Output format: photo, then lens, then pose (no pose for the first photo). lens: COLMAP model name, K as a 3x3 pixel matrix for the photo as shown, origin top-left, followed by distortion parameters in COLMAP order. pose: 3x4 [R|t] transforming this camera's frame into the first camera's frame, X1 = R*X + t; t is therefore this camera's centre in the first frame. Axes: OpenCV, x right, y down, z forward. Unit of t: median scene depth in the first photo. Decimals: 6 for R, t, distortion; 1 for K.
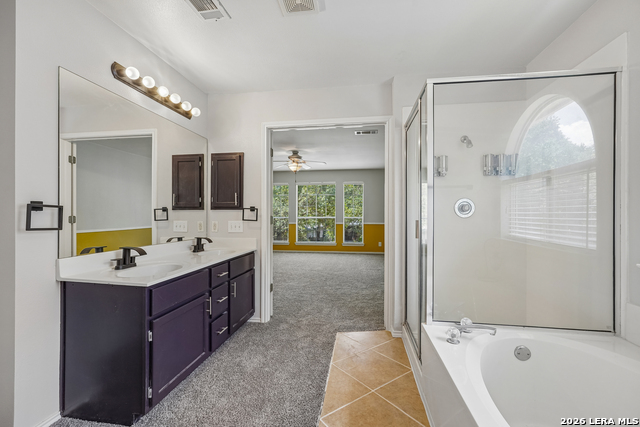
lens RADIAL K [[282.7, 0, 319.0], [0, 282.7, 212.7], [0, 0, 1]] dist [-0.005833, 0.001844]
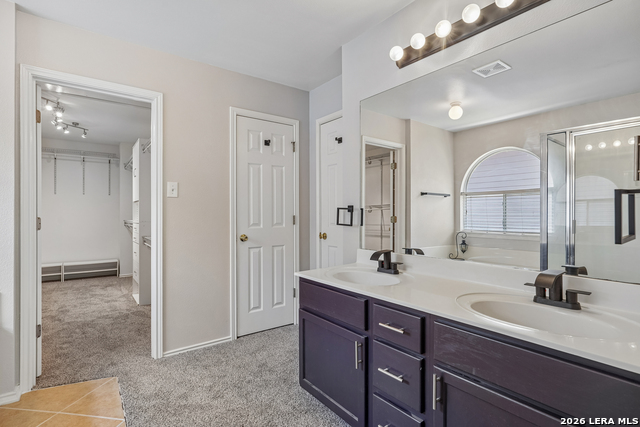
lens RADIAL K [[319.9, 0, 317.9], [0, 319.9, 216.6], [0, 0, 1]] dist [-0.000707, 0.000050]
pose [[-0.704200, 0.001421, -0.710001, 0.224092], [0.000502, 0.999999, 0.001503, 0.010474], [0.710002, 0.000702, -0.704200, 1.622718]]
